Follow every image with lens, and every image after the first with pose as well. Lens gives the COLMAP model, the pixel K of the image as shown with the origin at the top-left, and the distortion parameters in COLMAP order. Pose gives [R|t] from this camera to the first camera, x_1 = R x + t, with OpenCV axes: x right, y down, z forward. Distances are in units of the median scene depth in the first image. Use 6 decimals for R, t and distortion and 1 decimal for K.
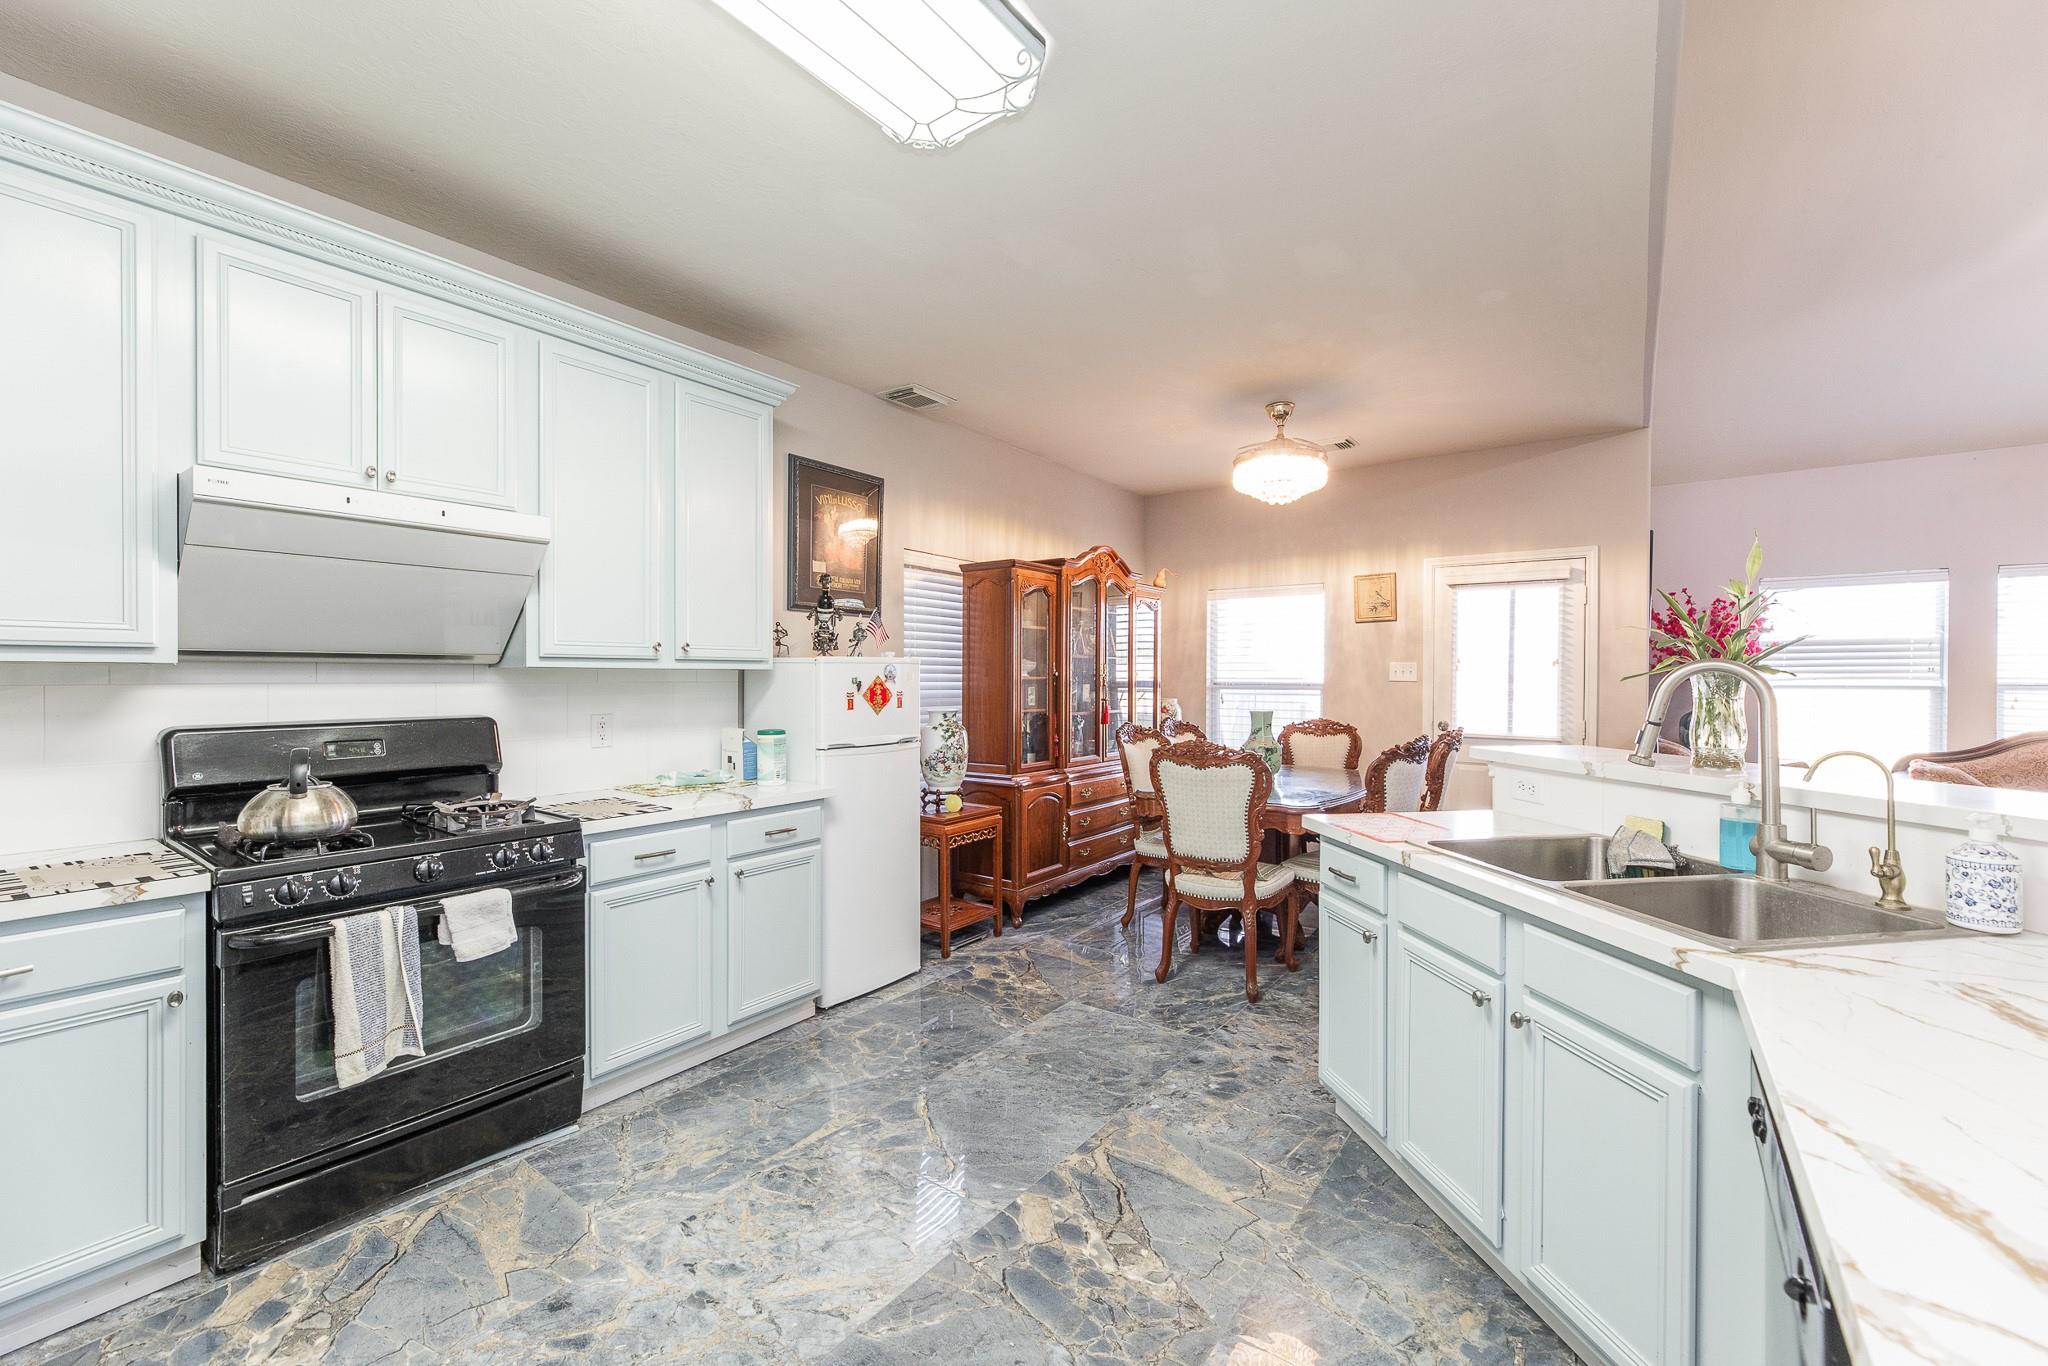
lens RADIAL K [[820.6, 0, 1039.1], [0, 820.6, 677.1], [0, 0, 1]] dist [0.003361, -0.000723]
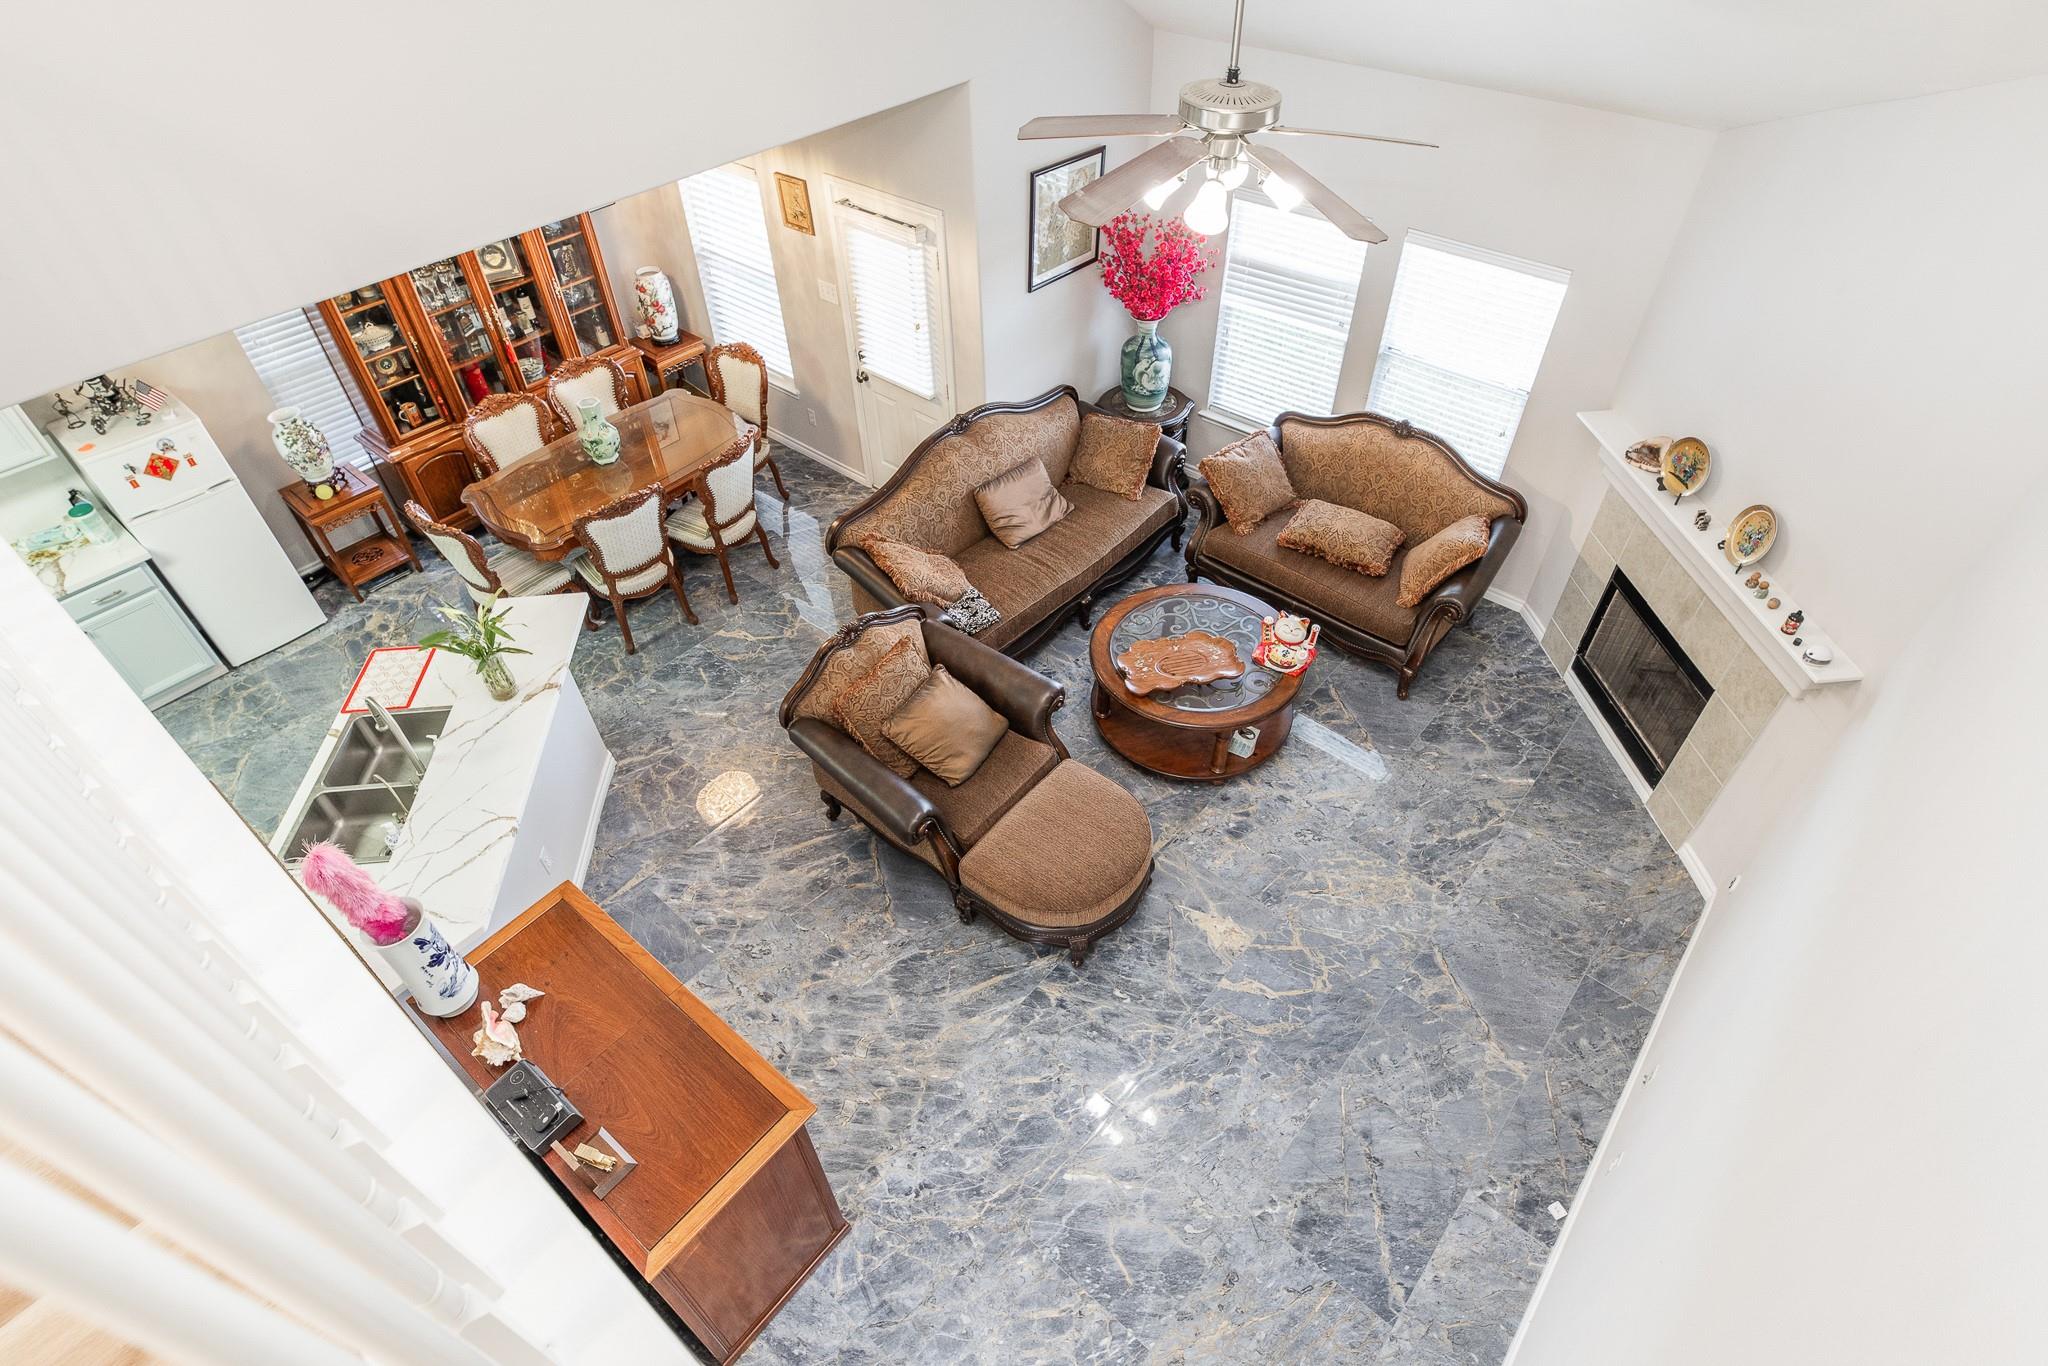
lens RADIAL K [[1053.4, 0, 1035.6], [0, 1053.4, 683.3], [0, 0, 1]] dist [0.004775, -0.000510]
pose [[0.997373, 0.041259, -0.059537, 1.195141], [0.012112, 0.715364, 0.698647, -0.820701], [0.071416, -0.697533, 0.712985, -0.256680]]
